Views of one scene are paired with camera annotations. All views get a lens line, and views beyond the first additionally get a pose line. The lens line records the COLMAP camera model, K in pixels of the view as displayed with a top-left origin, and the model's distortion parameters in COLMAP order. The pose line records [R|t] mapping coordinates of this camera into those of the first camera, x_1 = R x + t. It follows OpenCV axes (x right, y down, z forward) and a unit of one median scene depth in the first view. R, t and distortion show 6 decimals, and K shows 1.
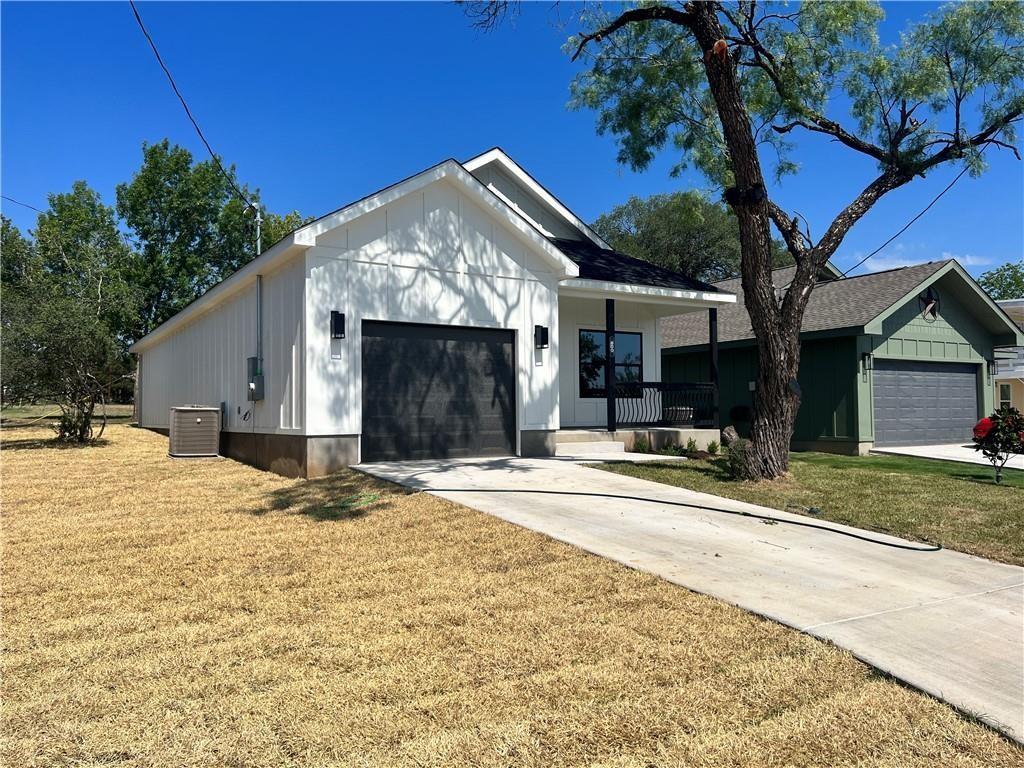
lens RADIAL K [[767.3, 0, 512.0], [0, 767.3, 384.0], [0, 0, 1]] dist [0.070438, -0.087648]
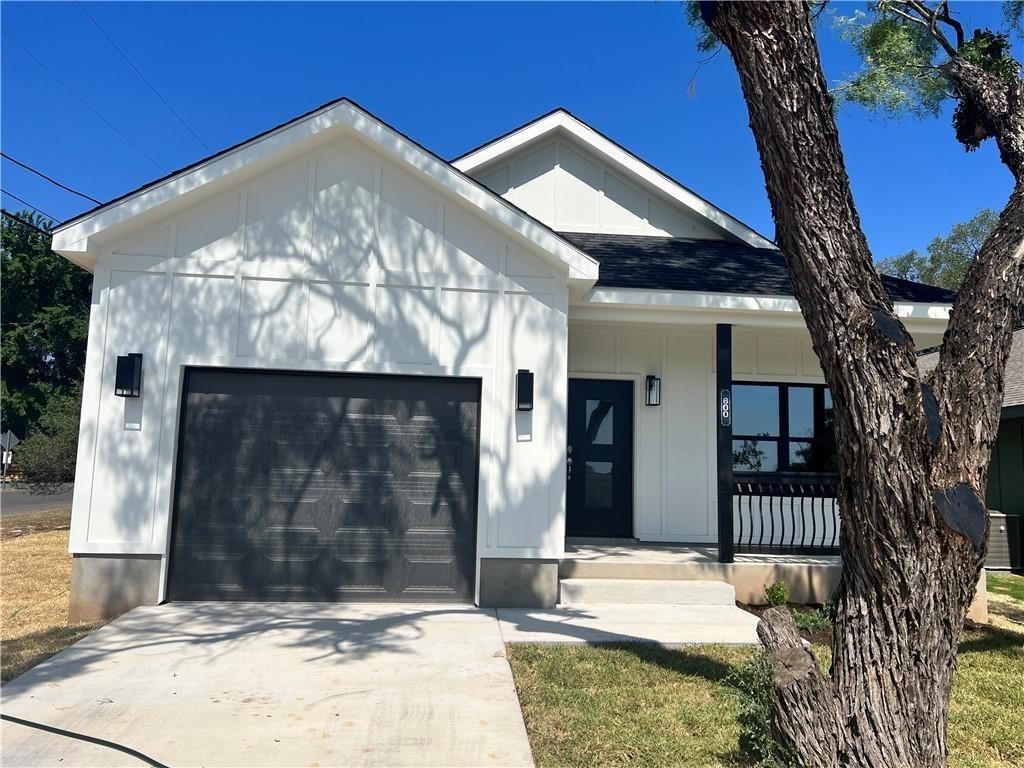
lens RADIAL K [[763.4, 0, 542.8], [0, 763.4, 385.9], [0, 0, 1]] dist [0.030773, -0.003015]
pose [[0.898038, -0.026139, -0.439141, 0.314055], [-0.013007, 0.996219, -0.085896, -0.018151], [0.439726, 0.082850, 0.894302, 0.540648]]
